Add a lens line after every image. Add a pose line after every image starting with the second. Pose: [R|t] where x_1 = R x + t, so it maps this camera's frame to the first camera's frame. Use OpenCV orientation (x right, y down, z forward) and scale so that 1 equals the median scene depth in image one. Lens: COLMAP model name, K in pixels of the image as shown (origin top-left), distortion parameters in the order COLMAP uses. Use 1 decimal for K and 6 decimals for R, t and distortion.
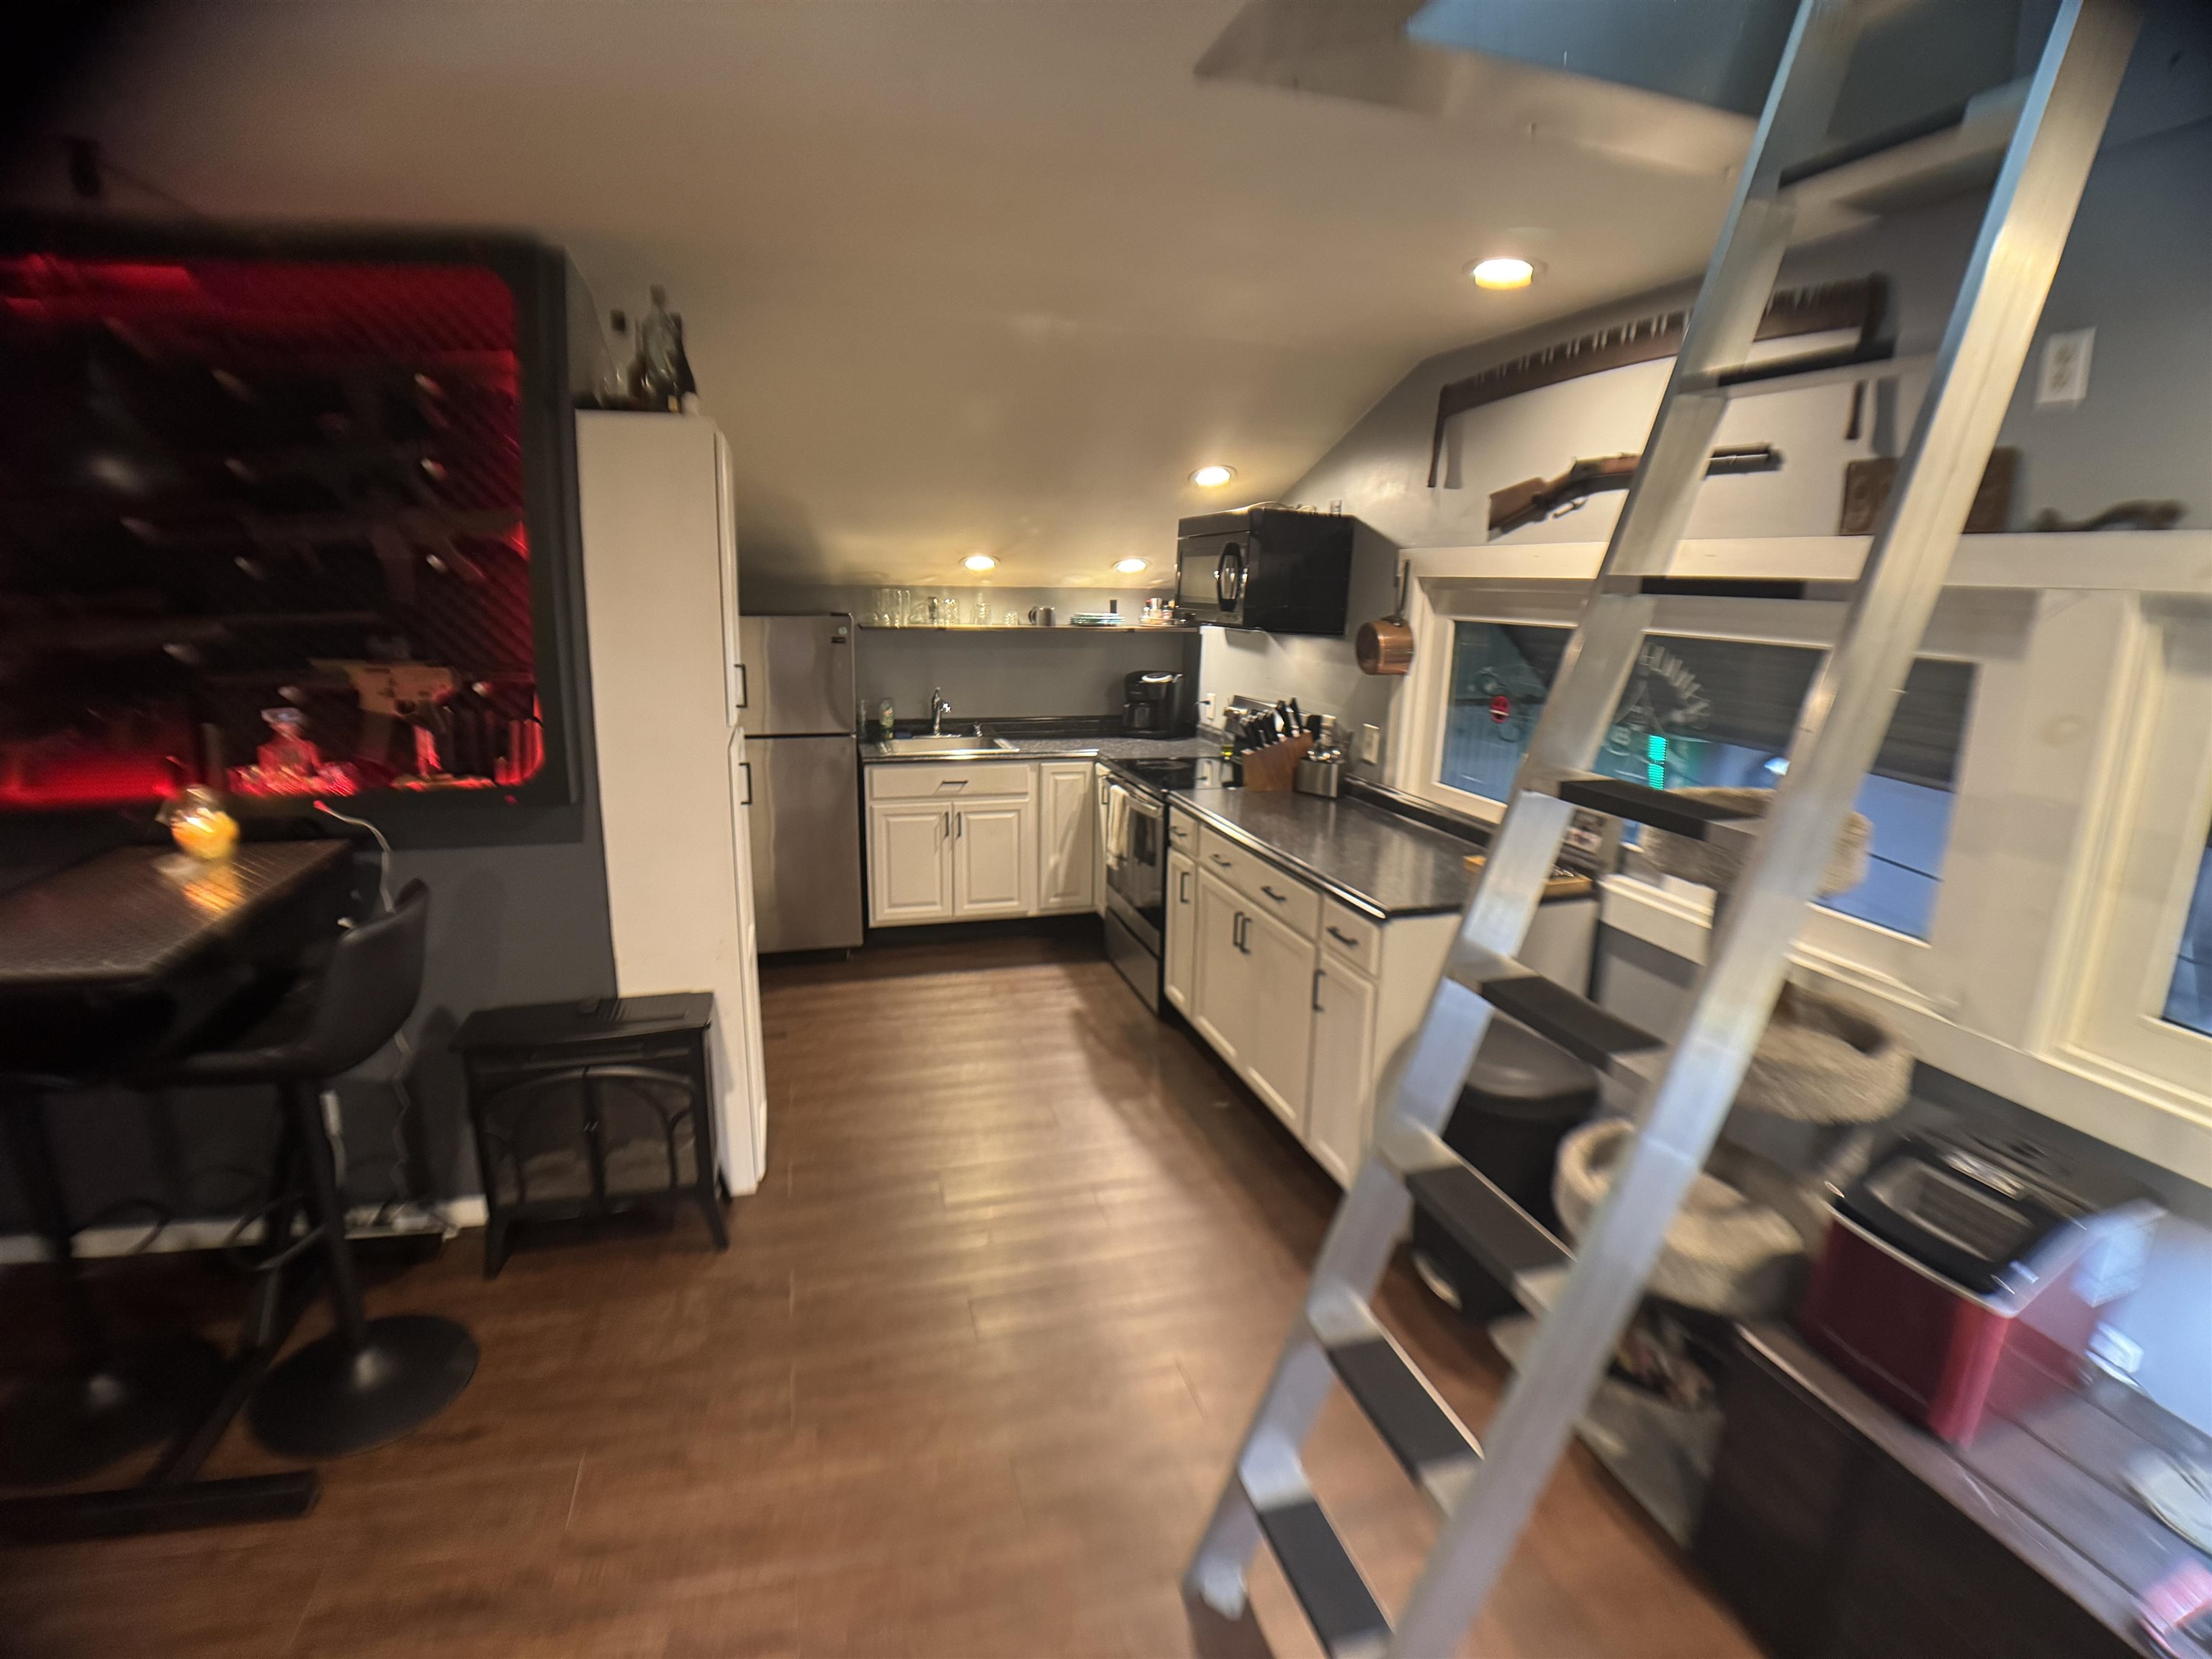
lens RADIAL K [[1098.8, 0, 1092.9], [0, 1098.8, 851.8], [0, 0, 1]] dist [-0.056188, -0.014023]
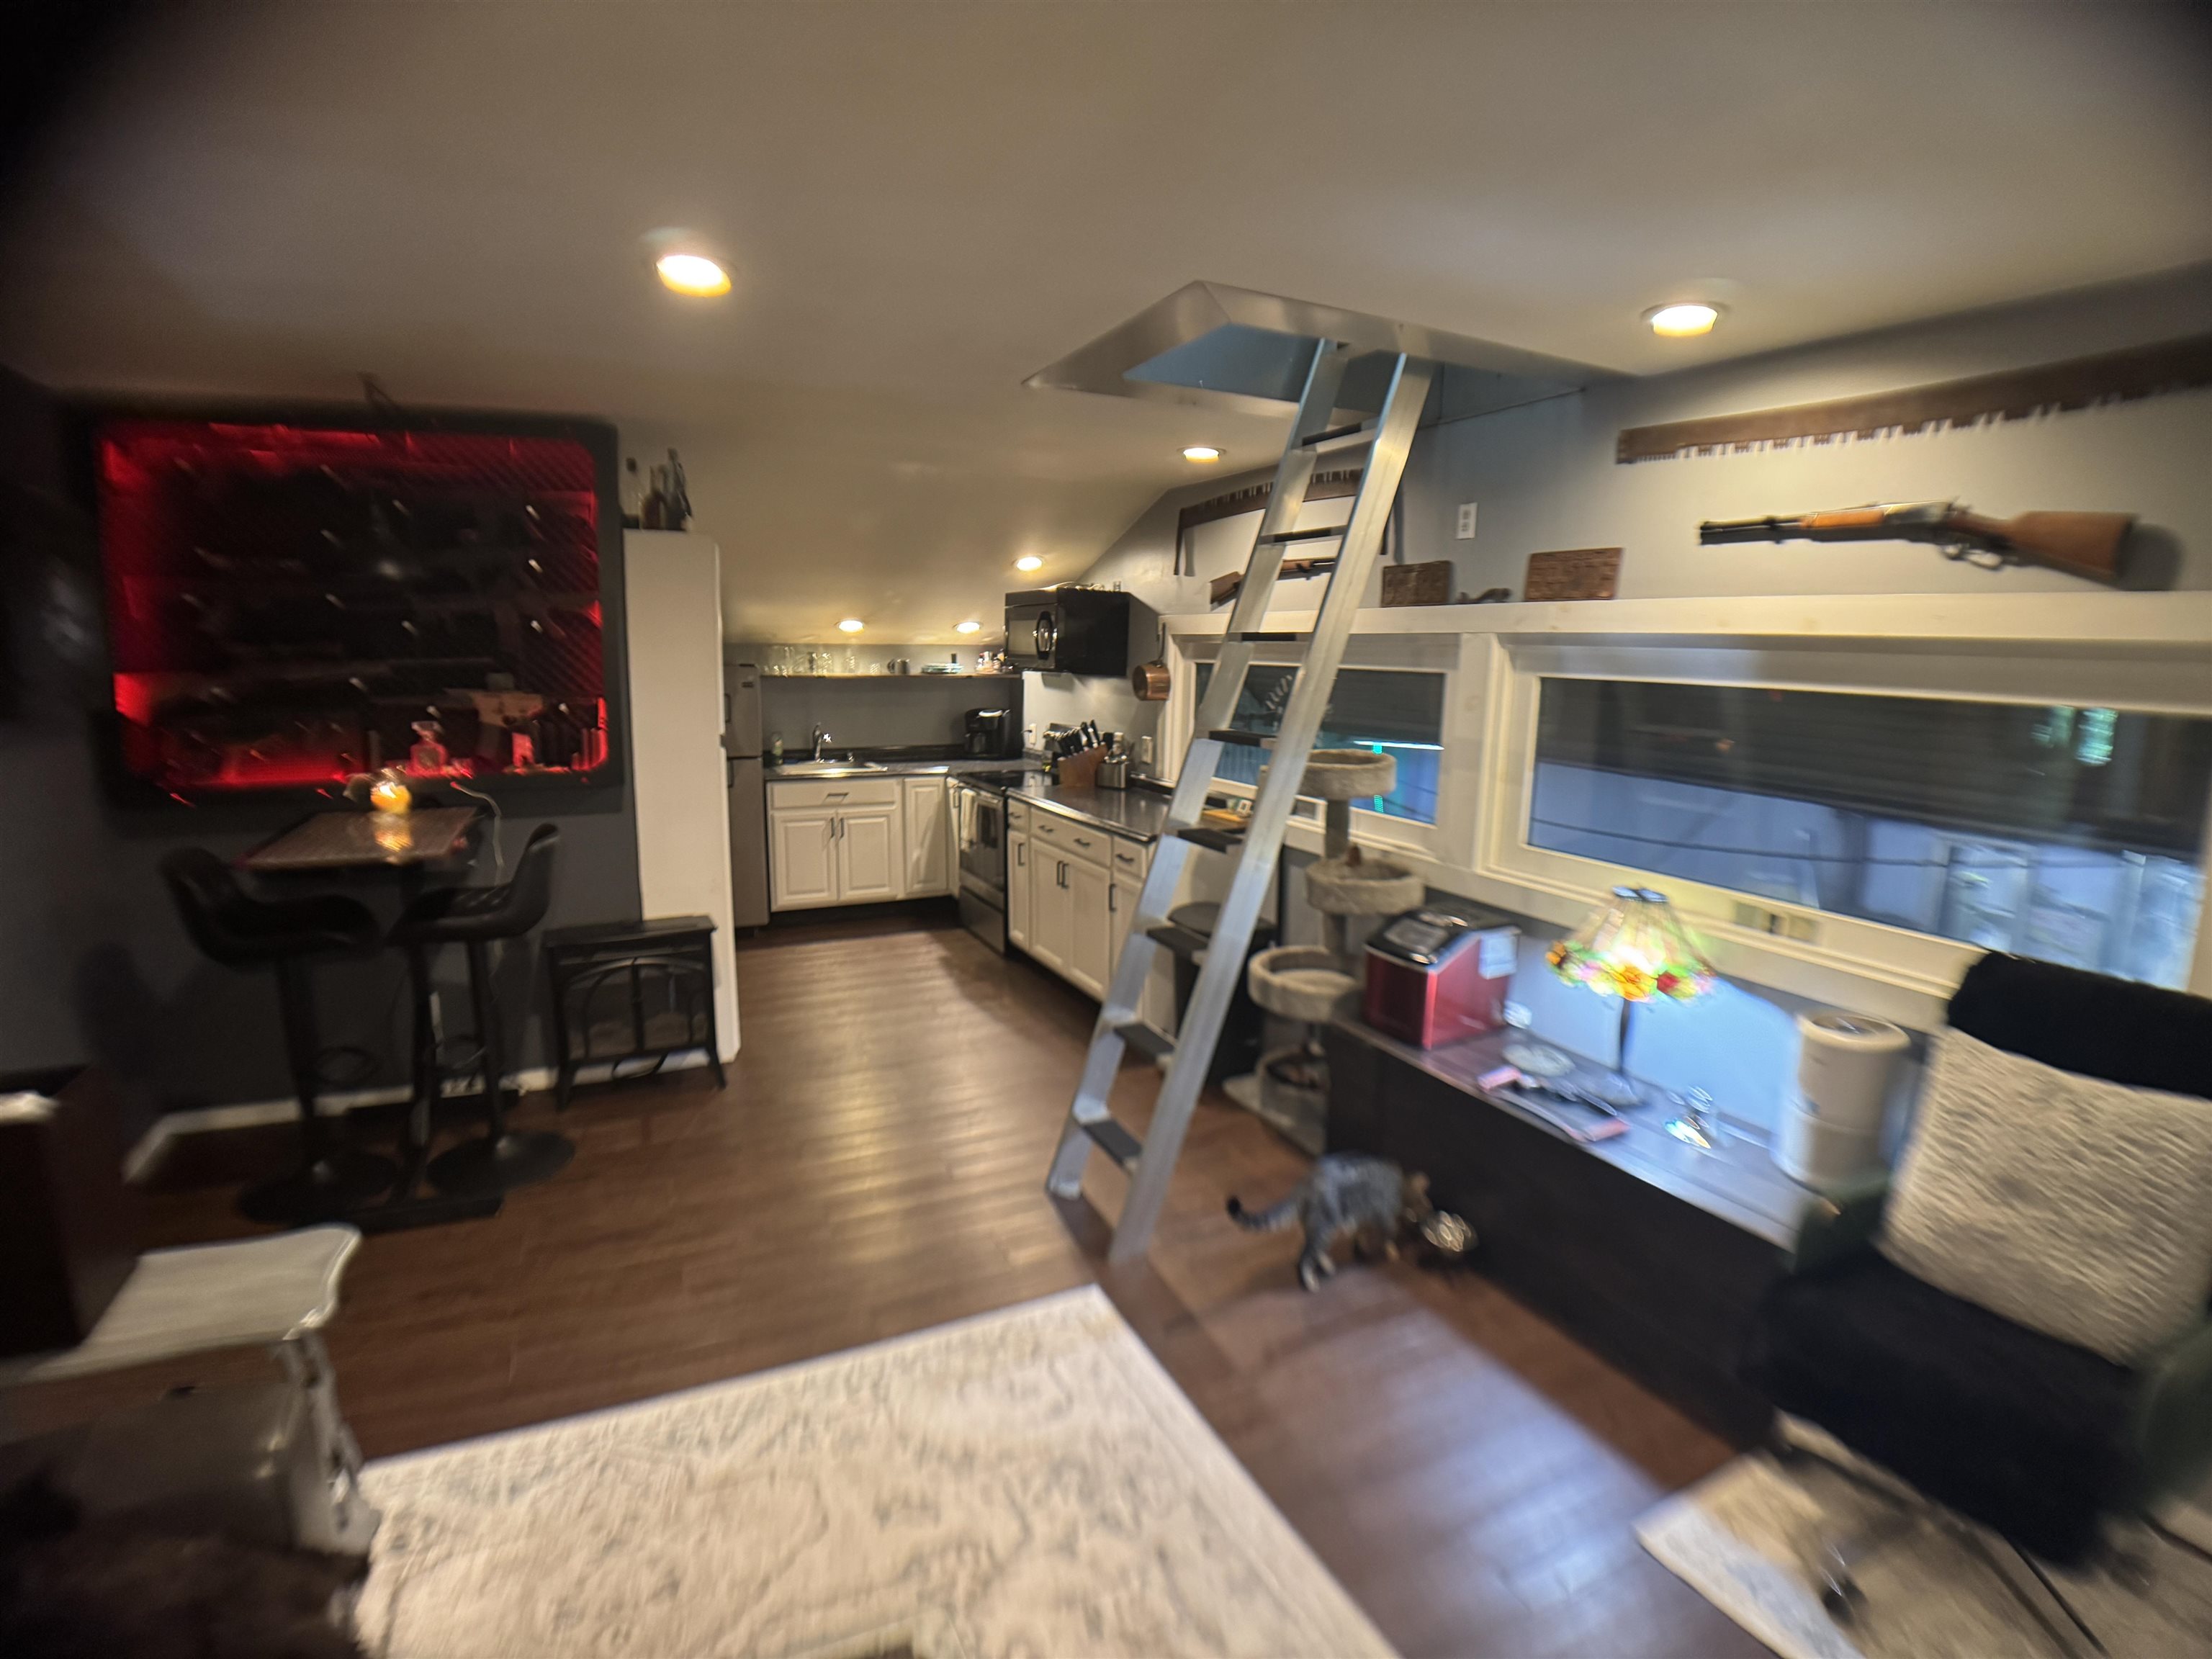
lens RADIAL K [[1098.8, 0, 1092.9], [0, 1098.8, 851.8], [0, 0, 1]] dist [-0.056188, -0.014023]
pose [[0.986028, -0.034477, 0.162975, -0.054483], [0.042917, 0.997898, -0.048554, 0.101390], [-0.160958, 0.054870, 0.985435, -0.397482]]
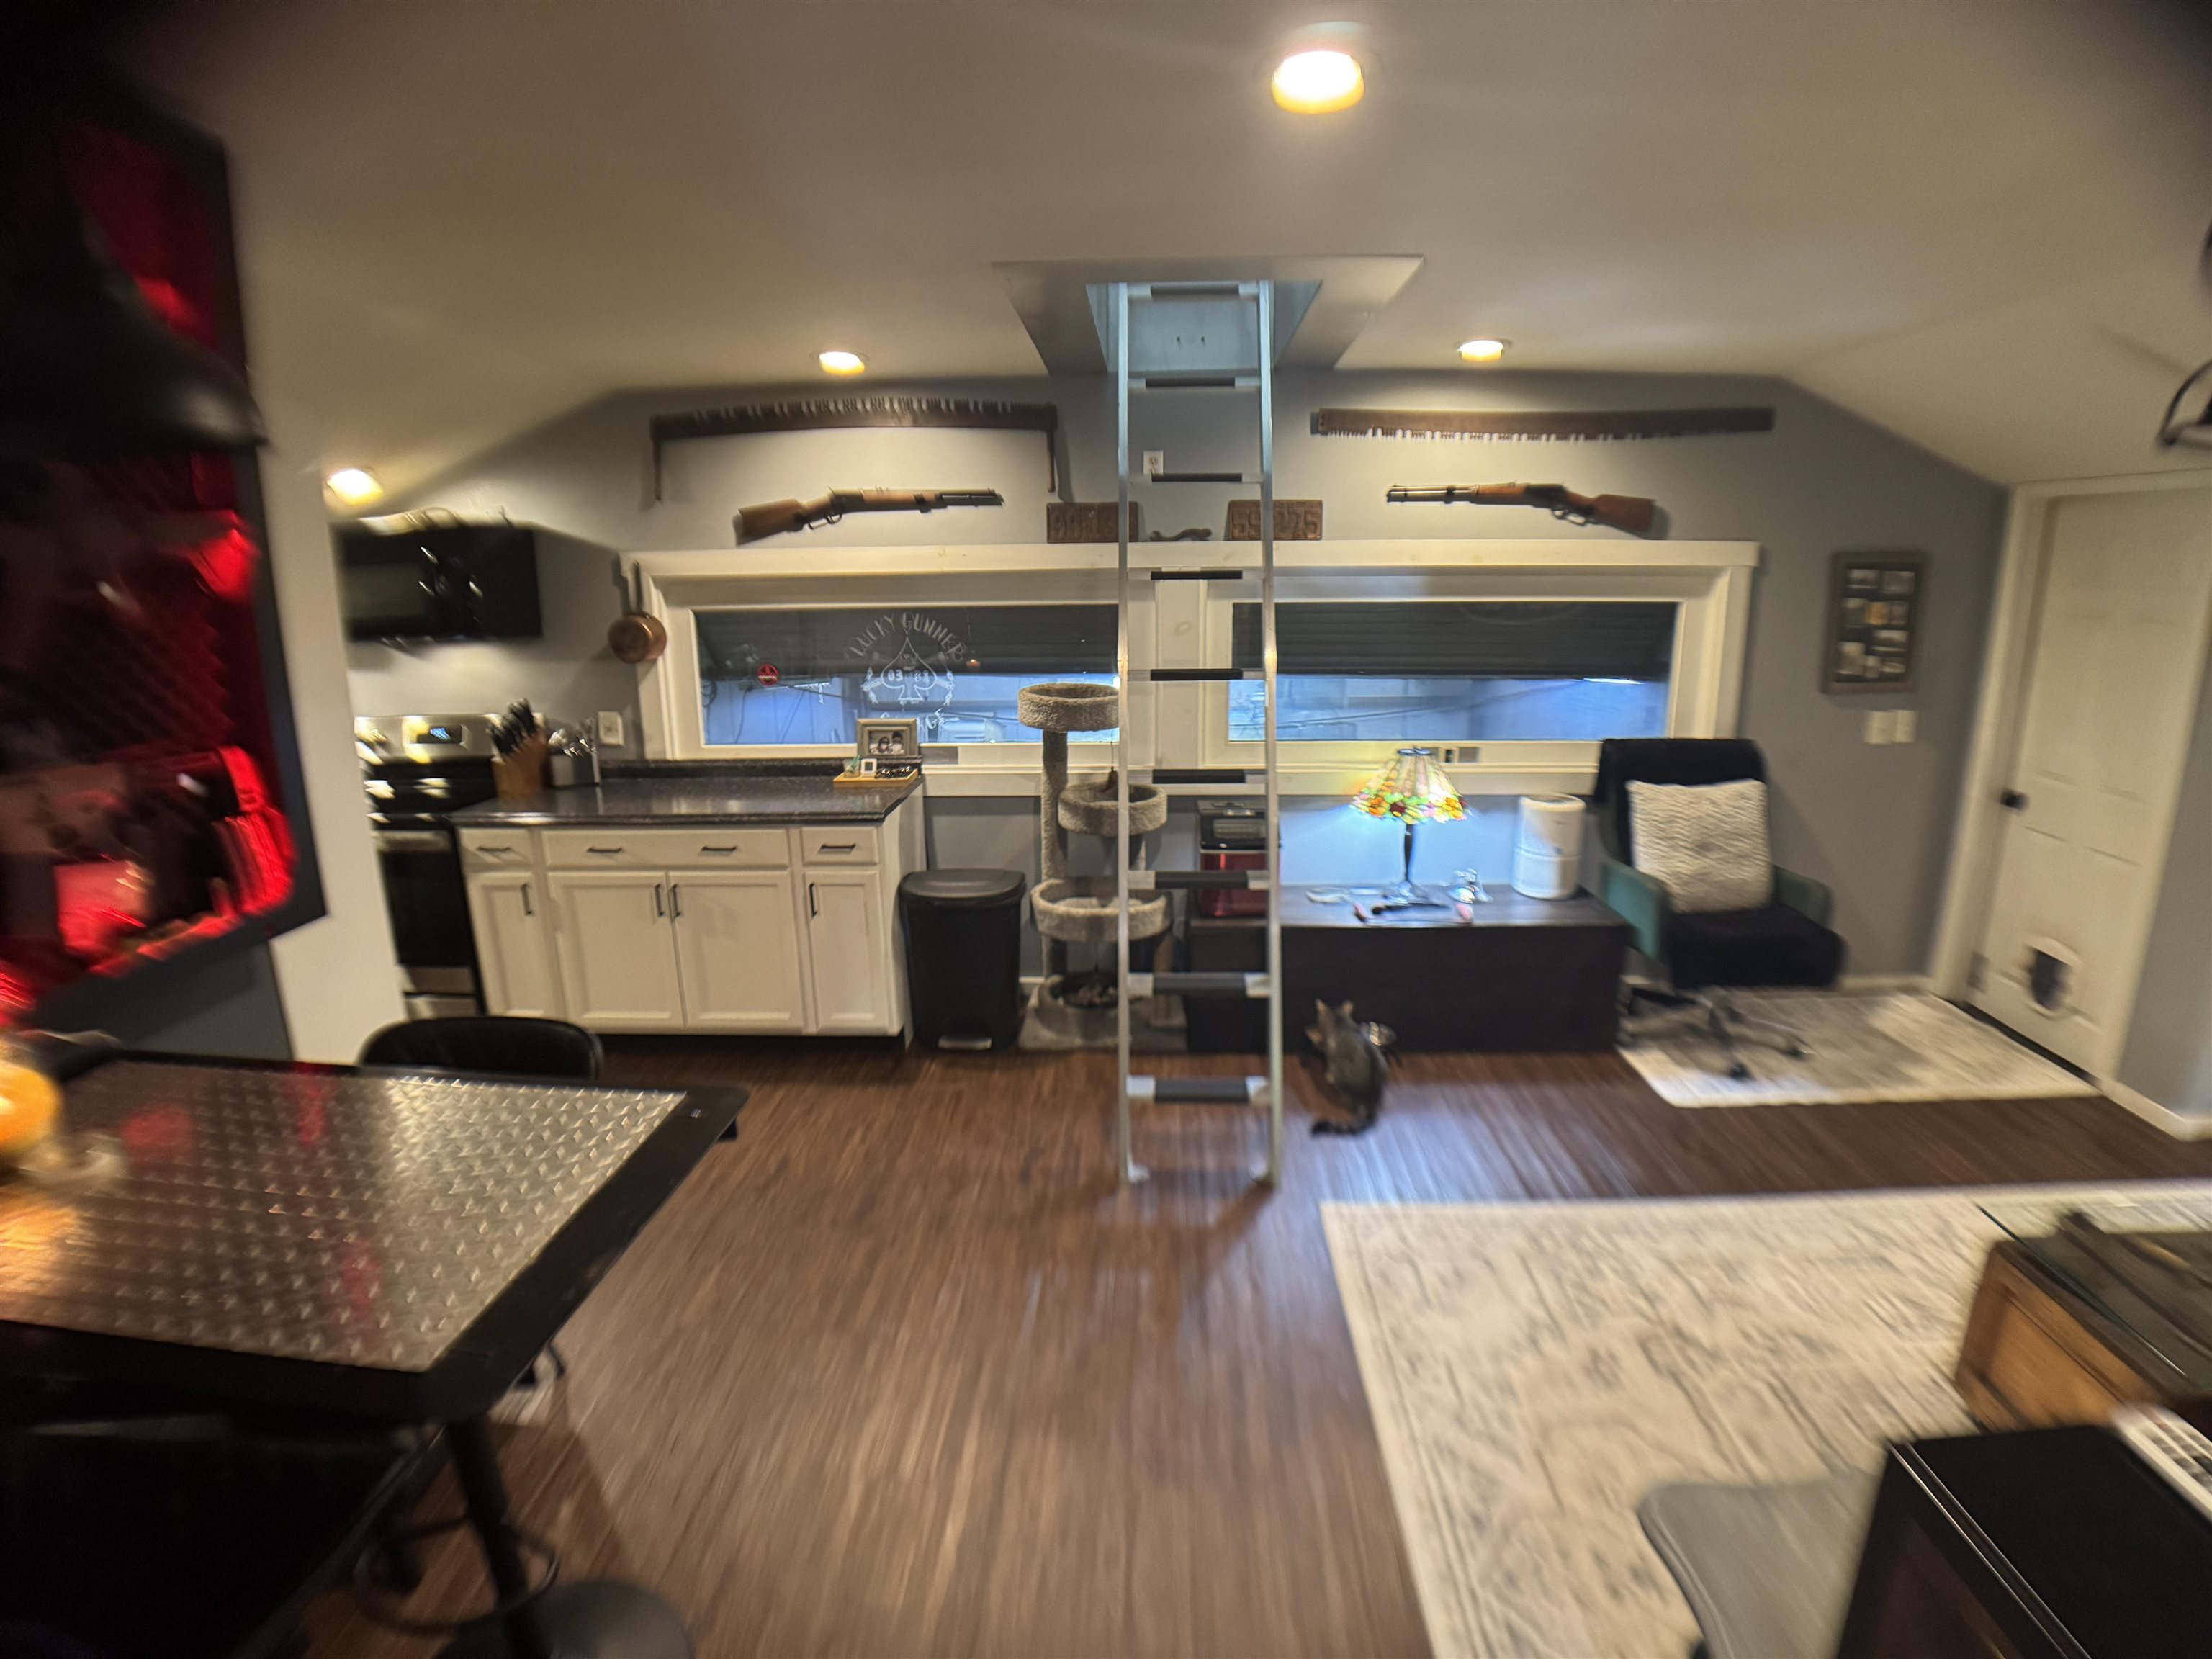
lens RADIAL K [[1096.5, 0, 1110.5], [0, 1096.5, 869.8], [0, 0, 1]] dist [-0.054544, -0.000331]
pose [[0.309463, -0.270025, 0.911767, -0.637771], [0.243655, 0.949341, 0.198454, -0.057266], [-0.919165, 0.160743, 0.359578, 0.157527]]
